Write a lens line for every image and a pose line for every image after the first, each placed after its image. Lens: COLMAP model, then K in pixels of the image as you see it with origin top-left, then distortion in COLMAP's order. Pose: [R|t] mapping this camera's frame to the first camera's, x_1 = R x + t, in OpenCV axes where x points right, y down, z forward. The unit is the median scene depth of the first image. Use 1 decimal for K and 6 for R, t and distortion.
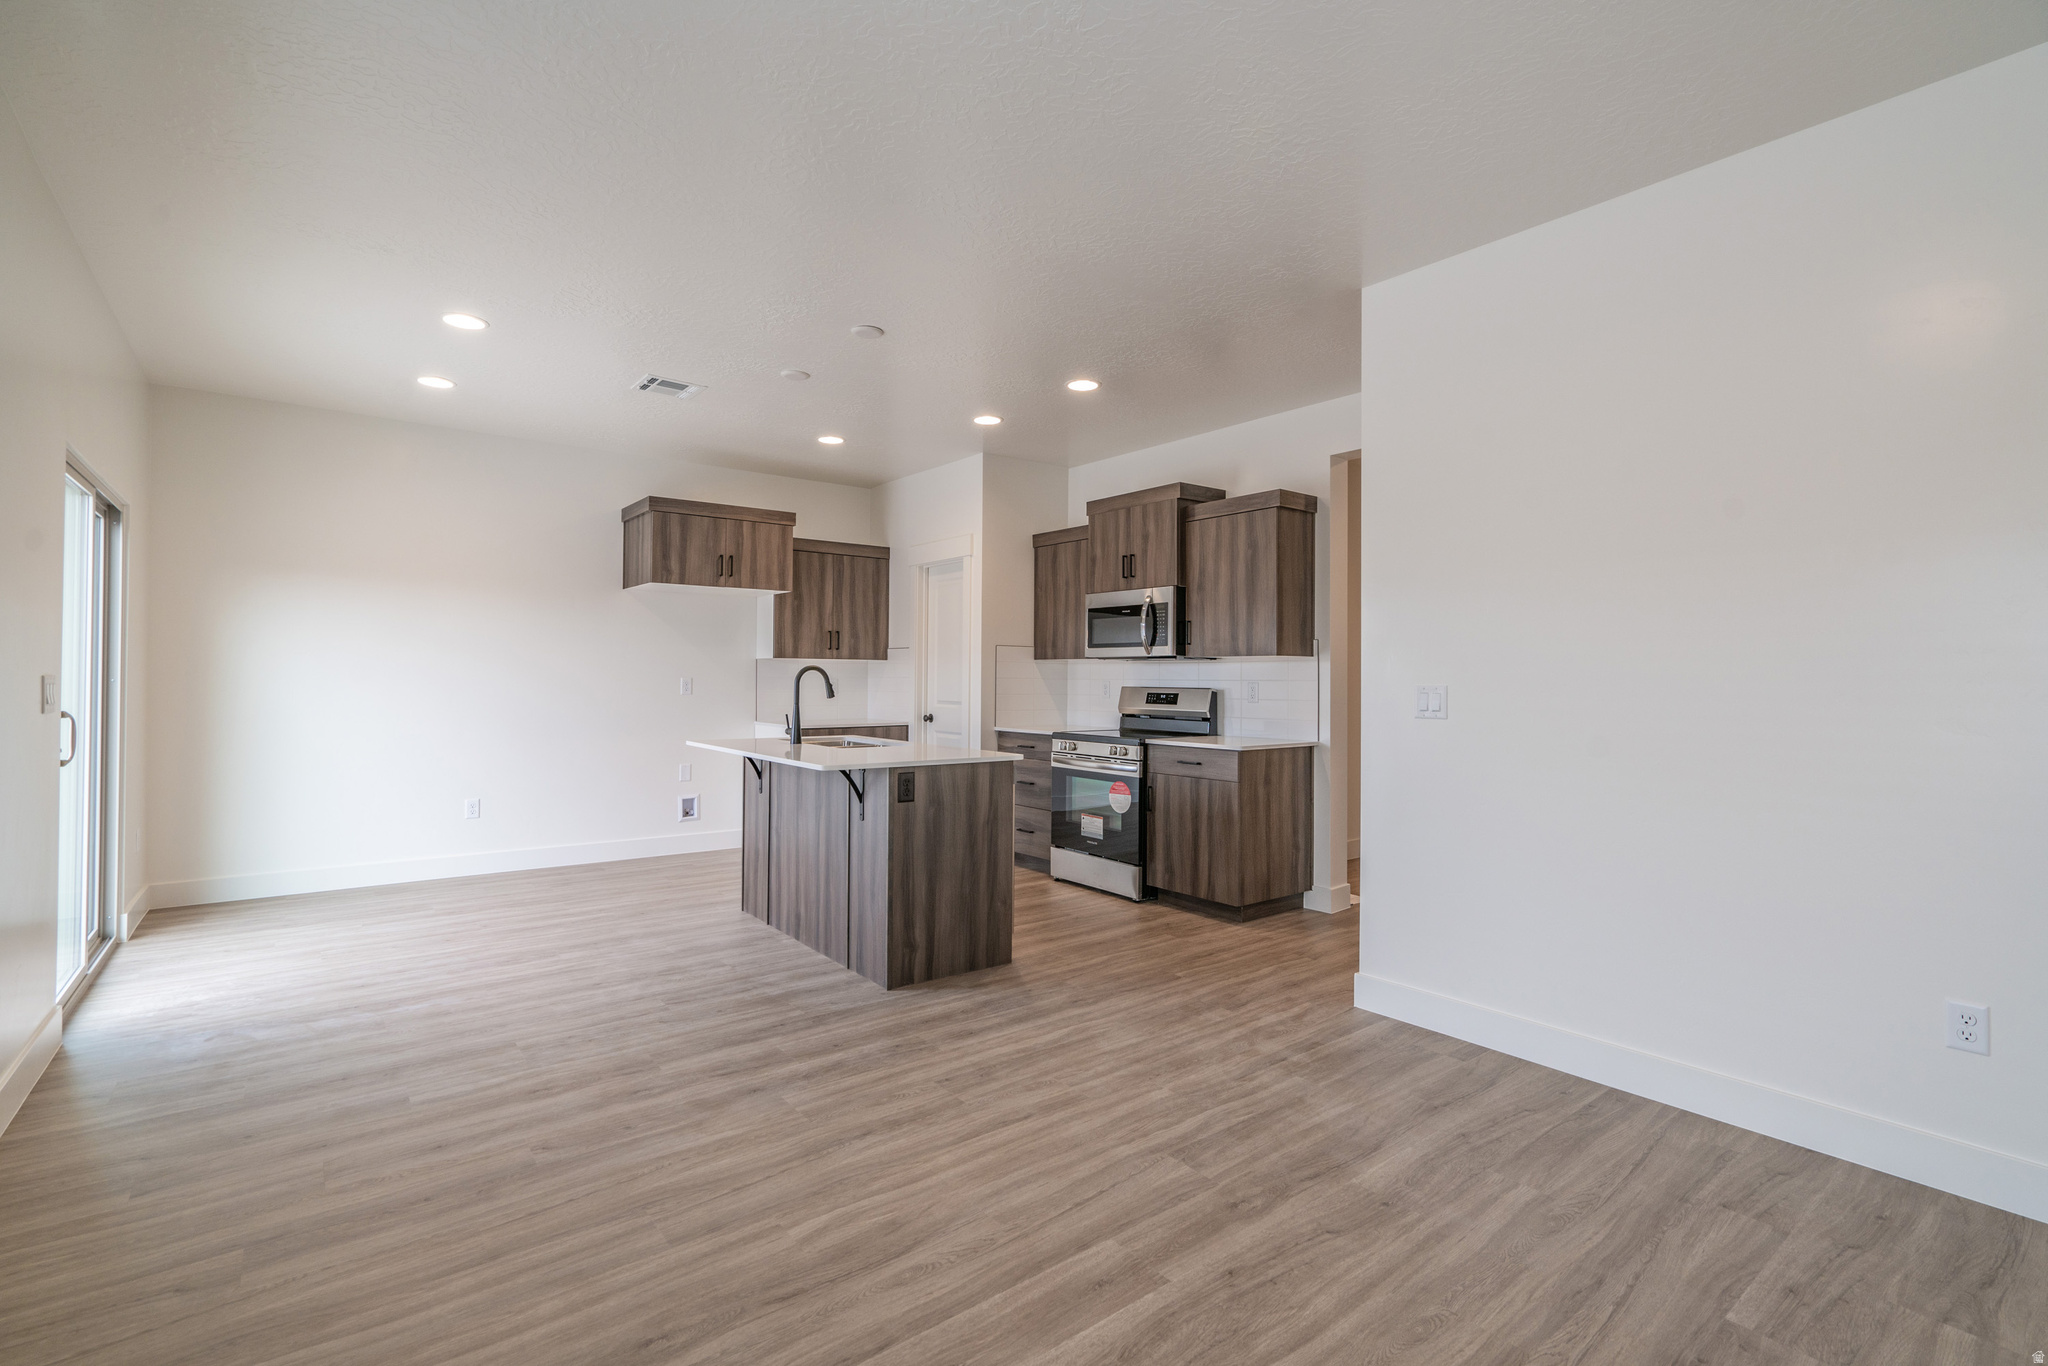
lens RADIAL K [[932.6, 0, 1020.5], [0, 932.6, 658.5], [0, 0, 1]] dist [-0.005455, 0.001854]
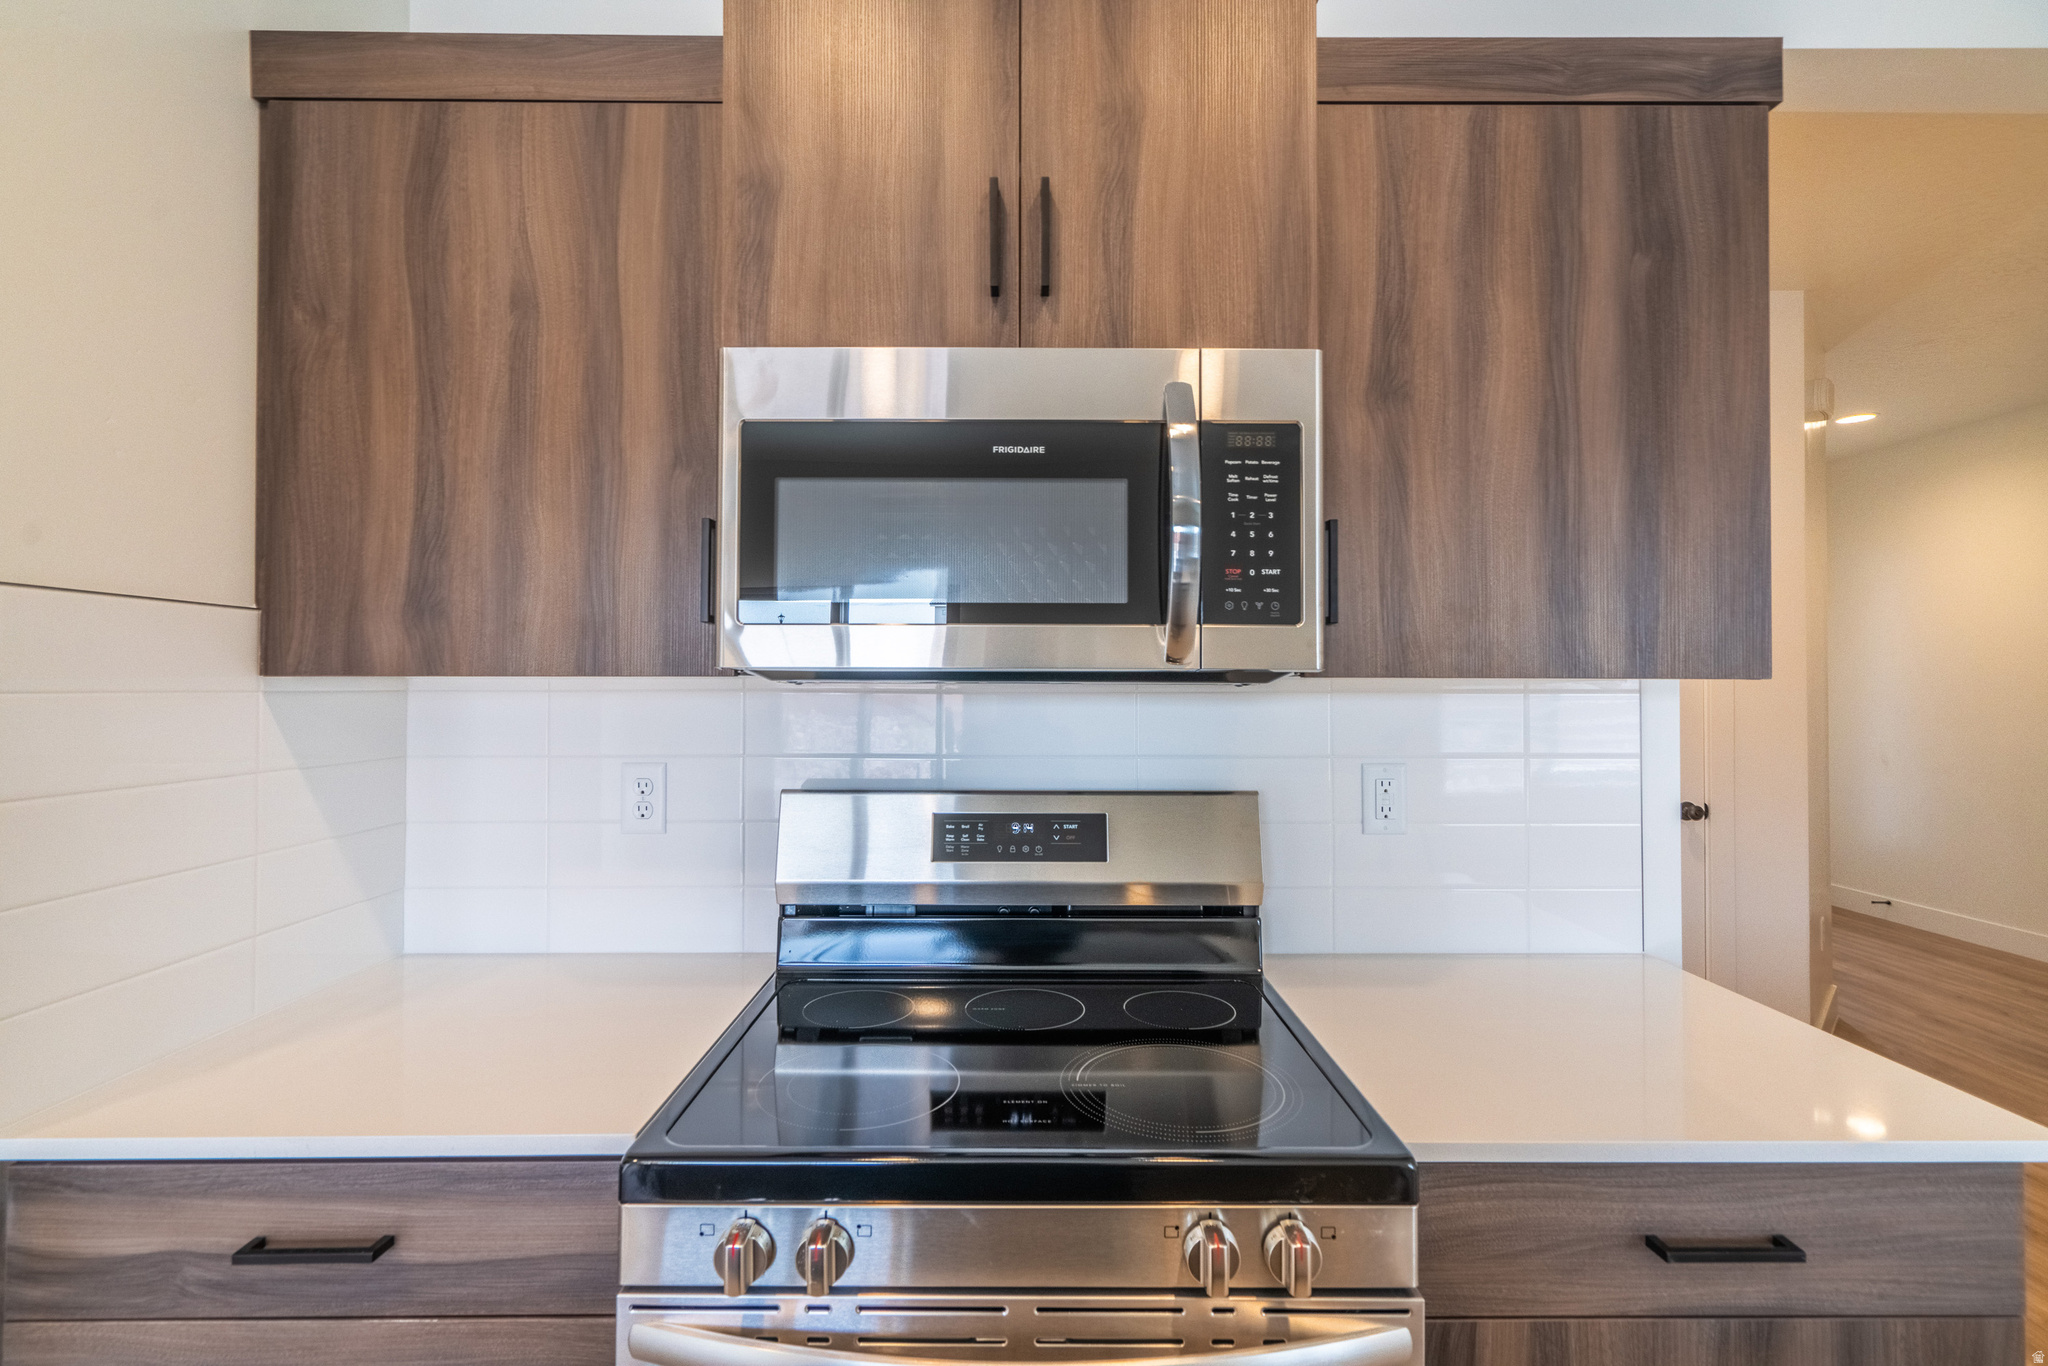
lens RADIAL K [[932.6, 0, 1017.0], [0, 932.6, 667.0], [0, 0, 1]] dist [-0.005455, 0.001854]
pose [[0.609344, 0.008604, 0.792859, -0.068005], [-0.015386, 0.999881, 0.000974, -0.004371], [-0.792757, -0.012792, 0.609404, 1.219373]]
